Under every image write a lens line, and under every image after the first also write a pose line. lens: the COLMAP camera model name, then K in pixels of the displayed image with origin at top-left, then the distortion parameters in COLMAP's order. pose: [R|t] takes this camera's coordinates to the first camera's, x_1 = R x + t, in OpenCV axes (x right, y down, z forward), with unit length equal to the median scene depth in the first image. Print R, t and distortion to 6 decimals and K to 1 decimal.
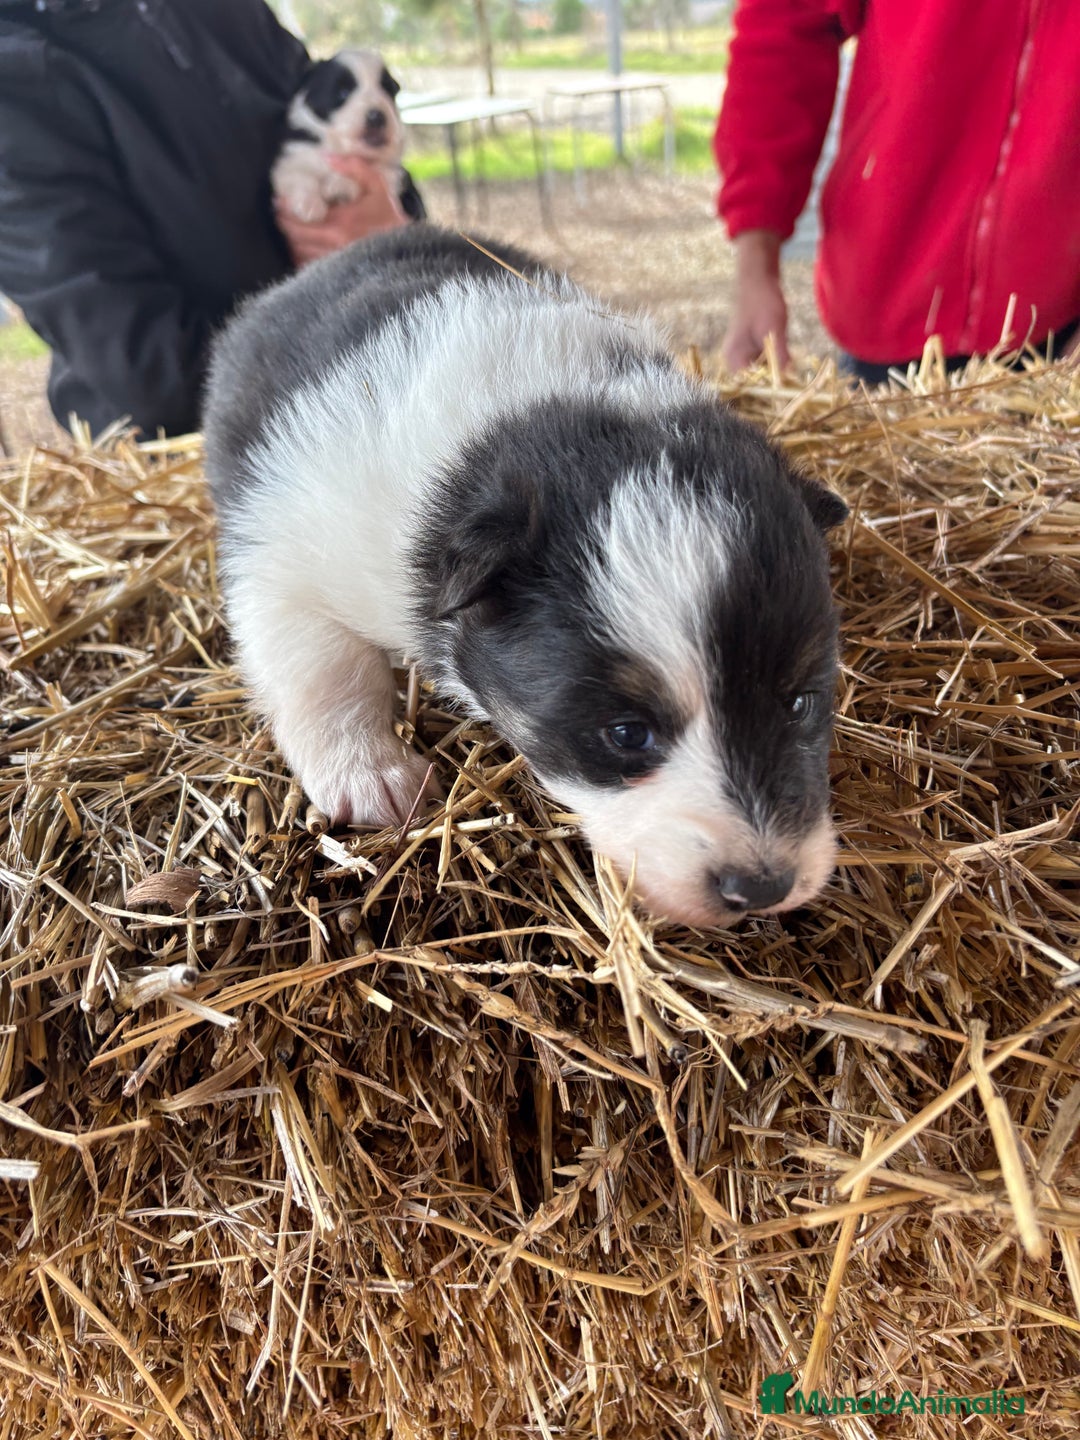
lens RADIAL K [[968.1, 0, 536.2], [0, 968.1, 704.5], [0, 0, 1]] dist [0.009669, -0.007714]
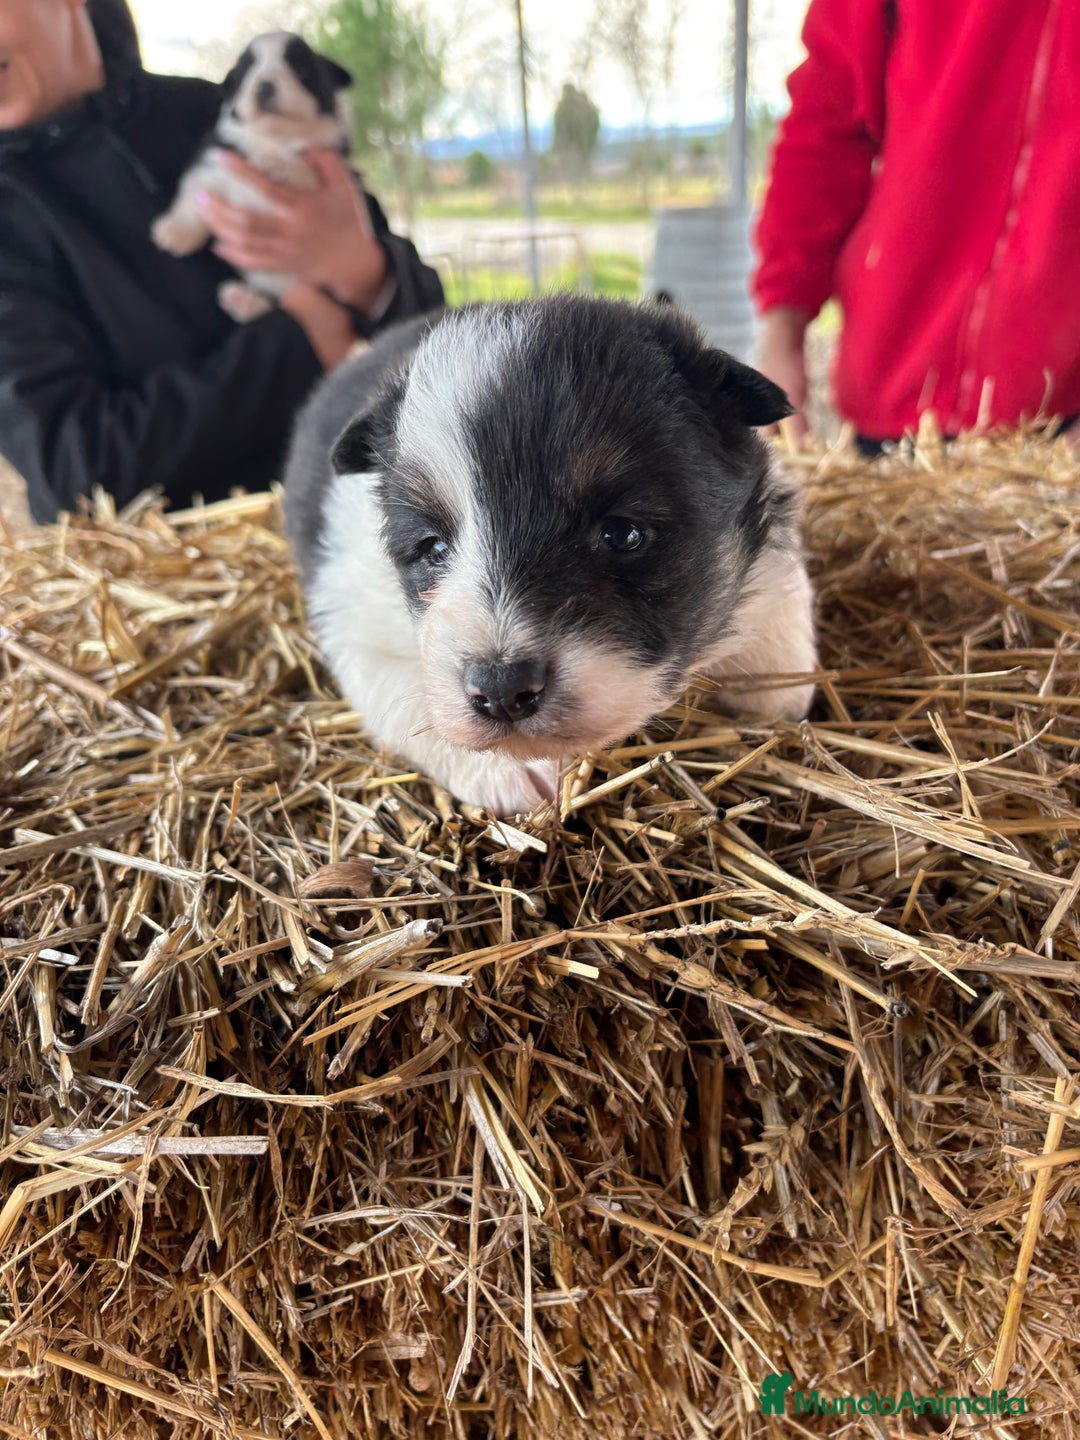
lens RADIAL K [[968.1, 0, 535.0], [0, 968.1, 714.1], [0, 0, 1]] dist [0.009669, -0.007714]
pose [[0.996873, -0.016761, 0.077225, -0.229863], [0.024980, 0.993974, -0.106732, 0.118569], [-0.074971, 0.108327, 0.991284, -0.019769]]
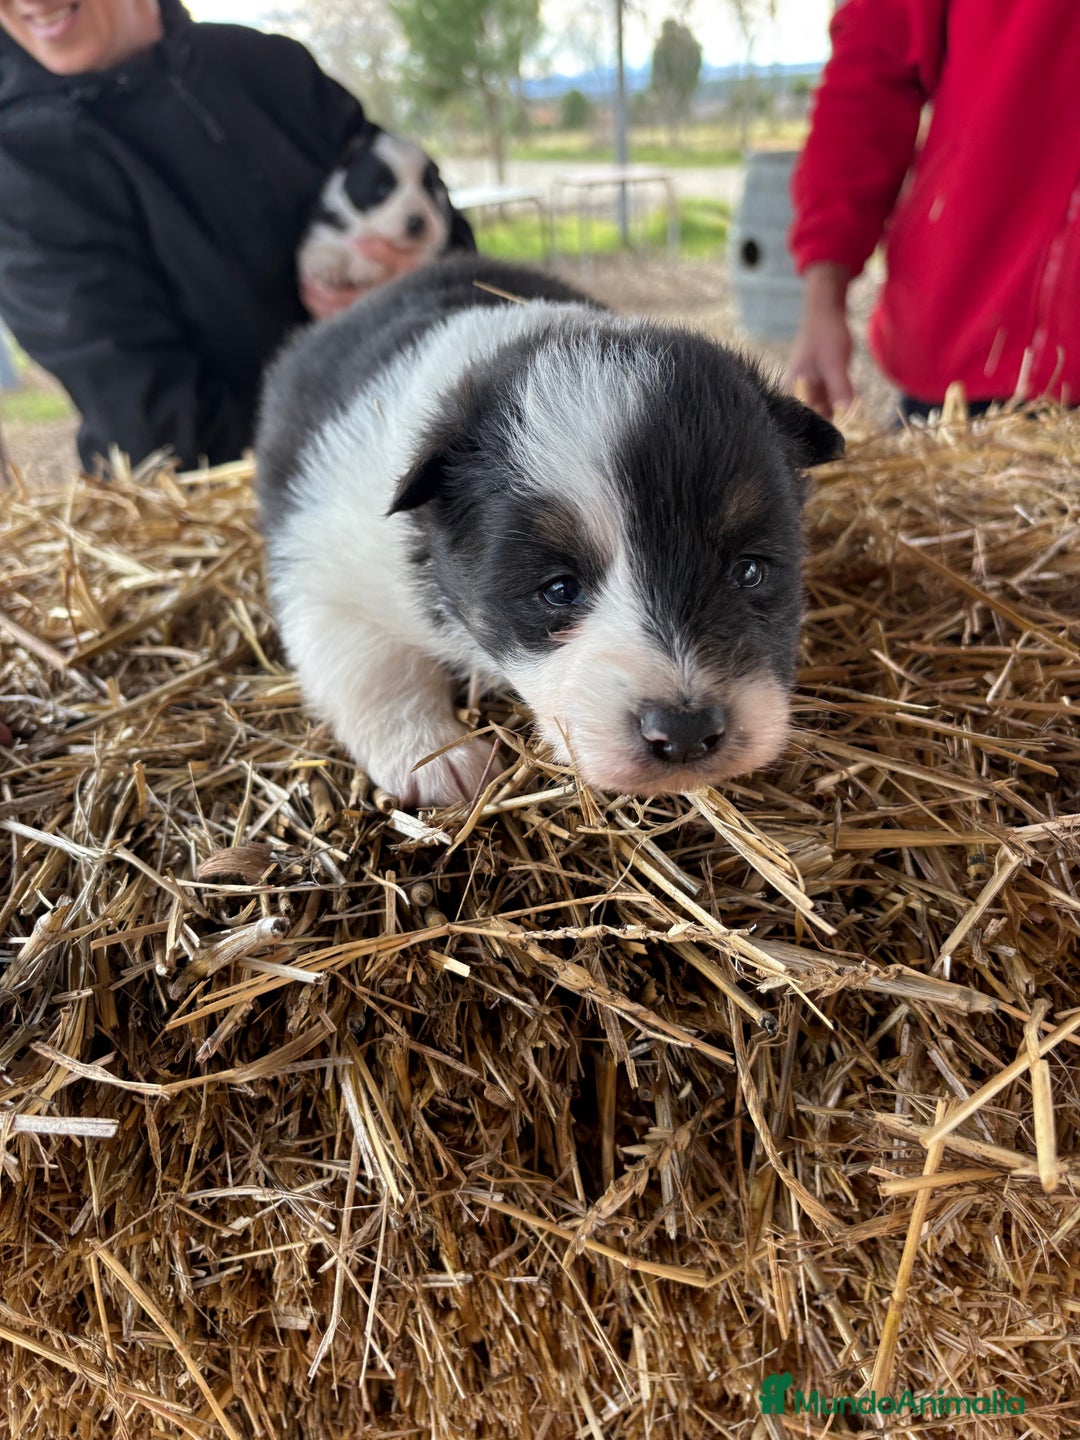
lens RADIAL K [[968.1, 0, 555.9], [0, 968.1, 713.1], [0, 0, 1]] dist [0.009669, -0.007714]
pose [[0.999690, 0.014338, 0.020333, -0.066317], [-0.013039, 0.997951, -0.062646, 0.083510], [-0.021189, 0.062362, 0.997829, -0.016630]]
